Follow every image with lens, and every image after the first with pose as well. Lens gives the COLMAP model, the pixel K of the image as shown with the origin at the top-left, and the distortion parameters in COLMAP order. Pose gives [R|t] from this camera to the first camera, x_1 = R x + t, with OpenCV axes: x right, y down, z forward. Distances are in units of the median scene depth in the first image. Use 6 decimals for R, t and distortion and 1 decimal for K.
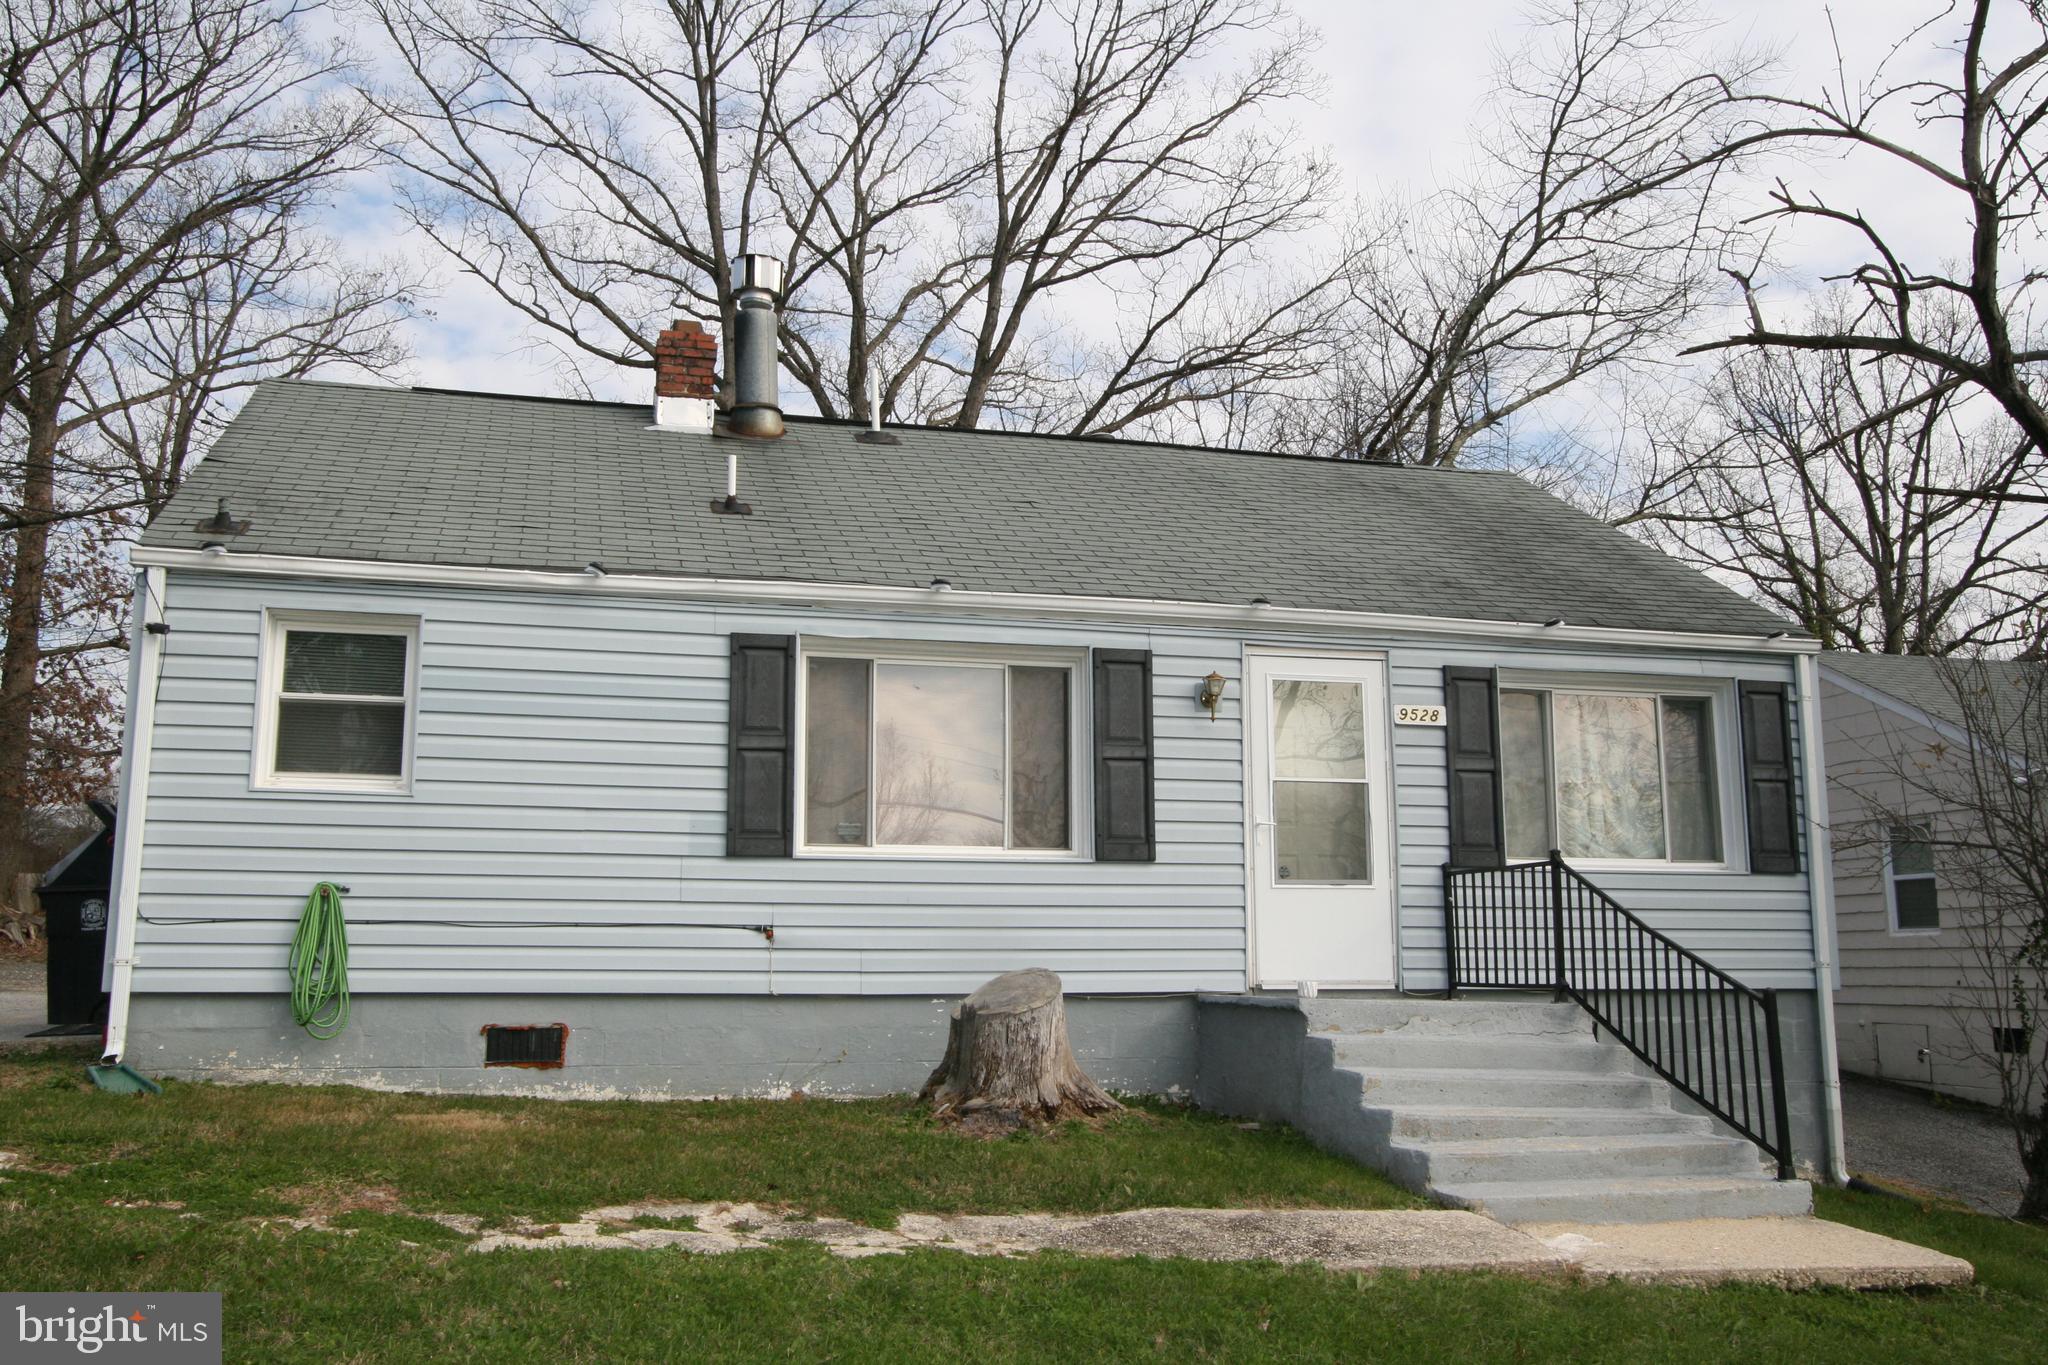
lens RADIAL K [[1941.9, 0, 1024.9], [0, 1941.9, 690.9], [0, 0, 1]] dist [-0.017618, 0.005160]
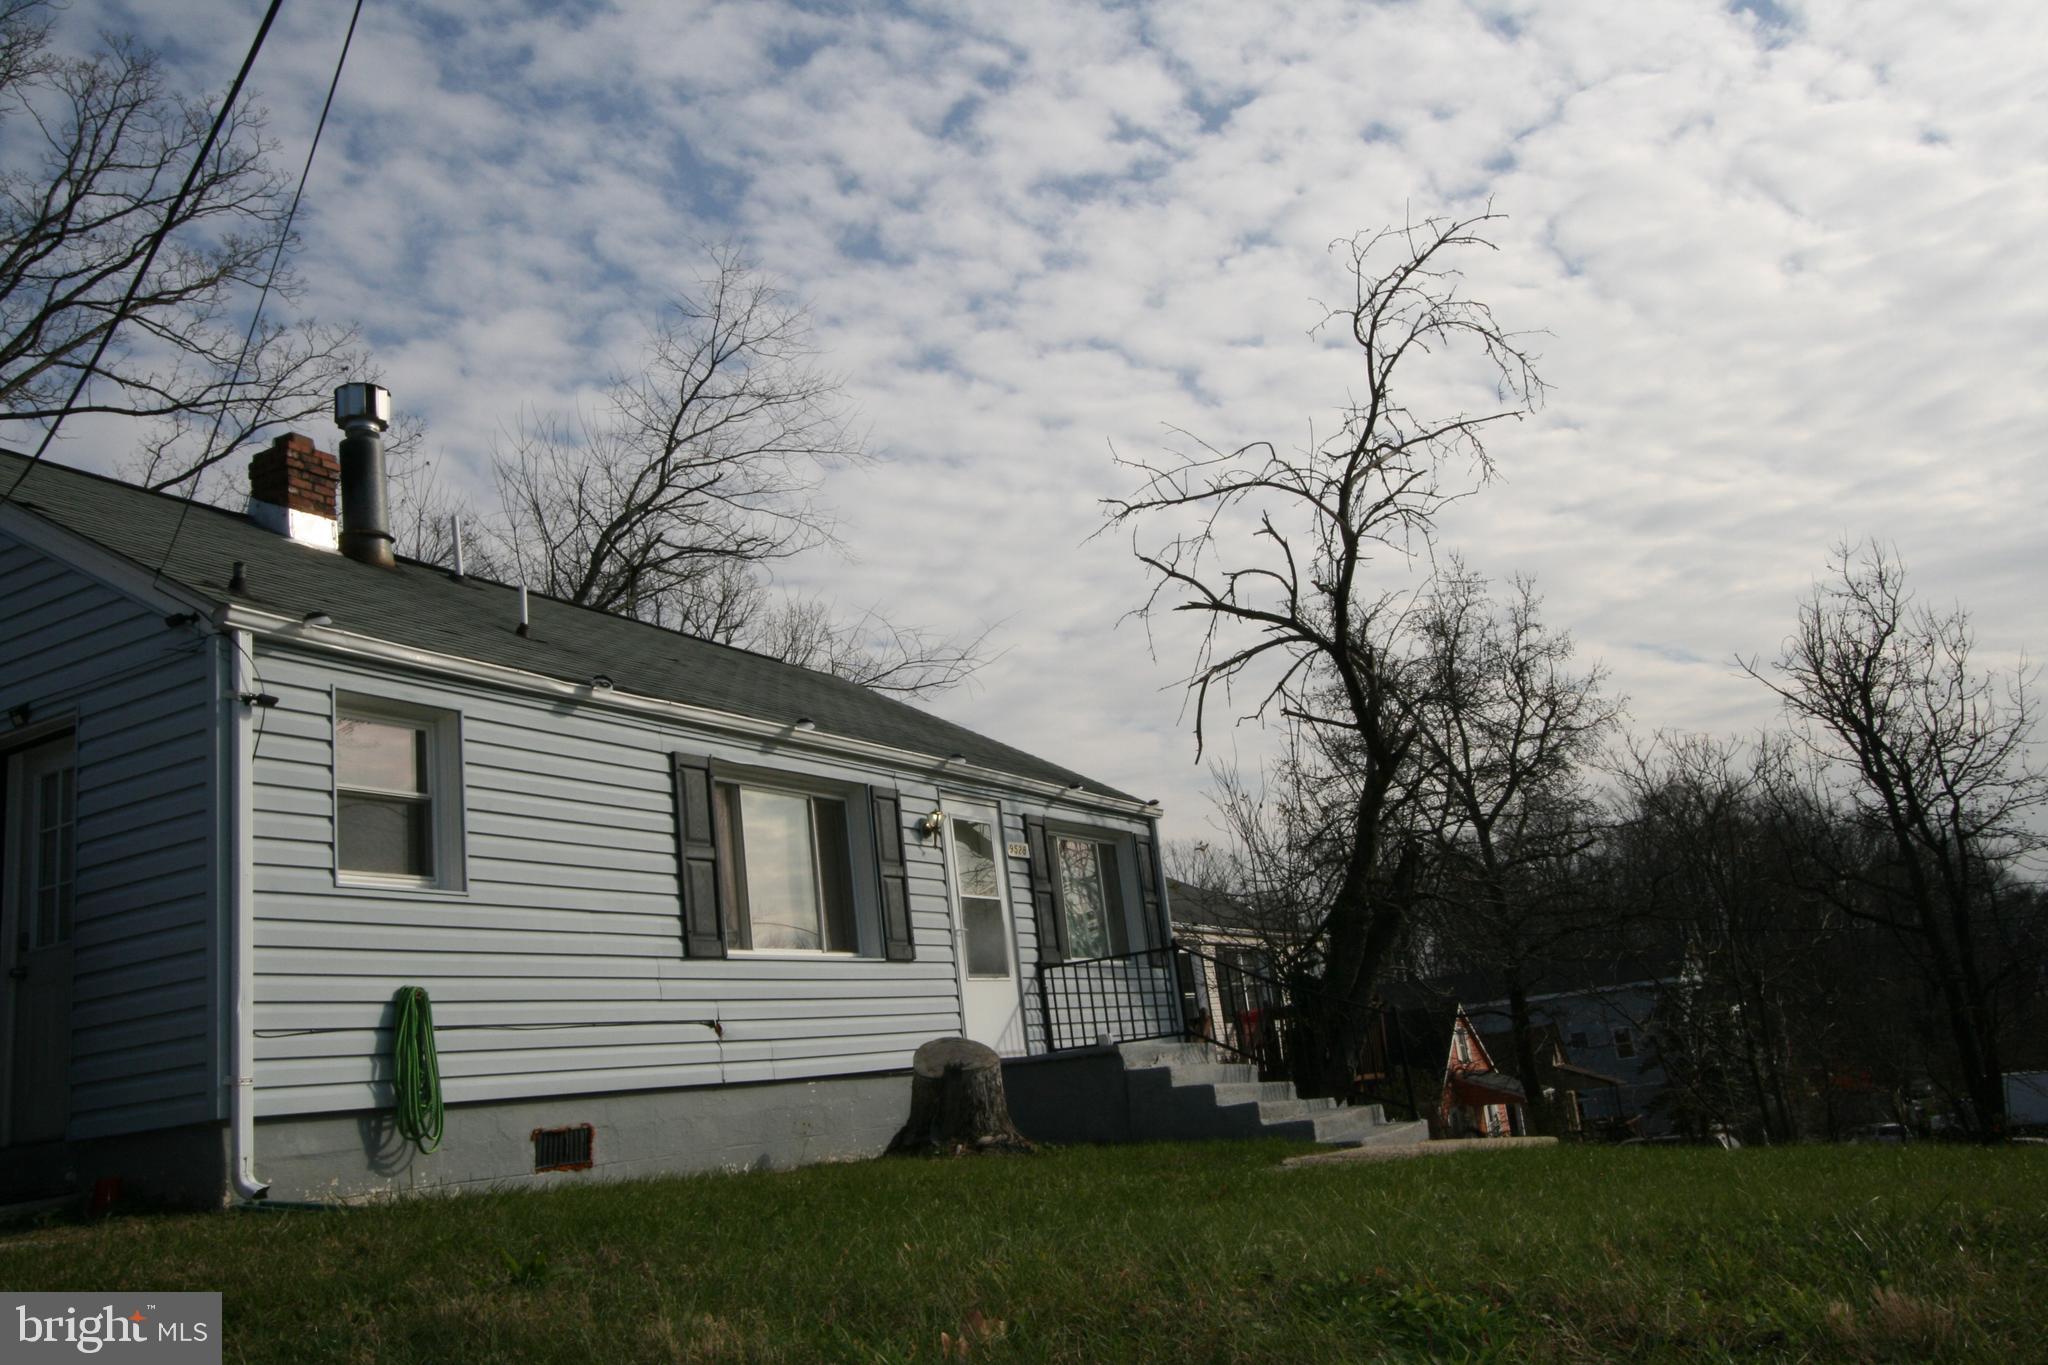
lens RADIAL K [[1696.1, 0, 1022.4], [0, 1696.1, 675.9], [0, 0, 1]] dist [-0.001252, -0.003144]
pose [[0.700767, 0.102251, 0.706024, -0.704684], [-0.018729, 0.991971, -0.125074, 0.044123], [-0.713144, 0.074425, 0.697055, 0.192775]]
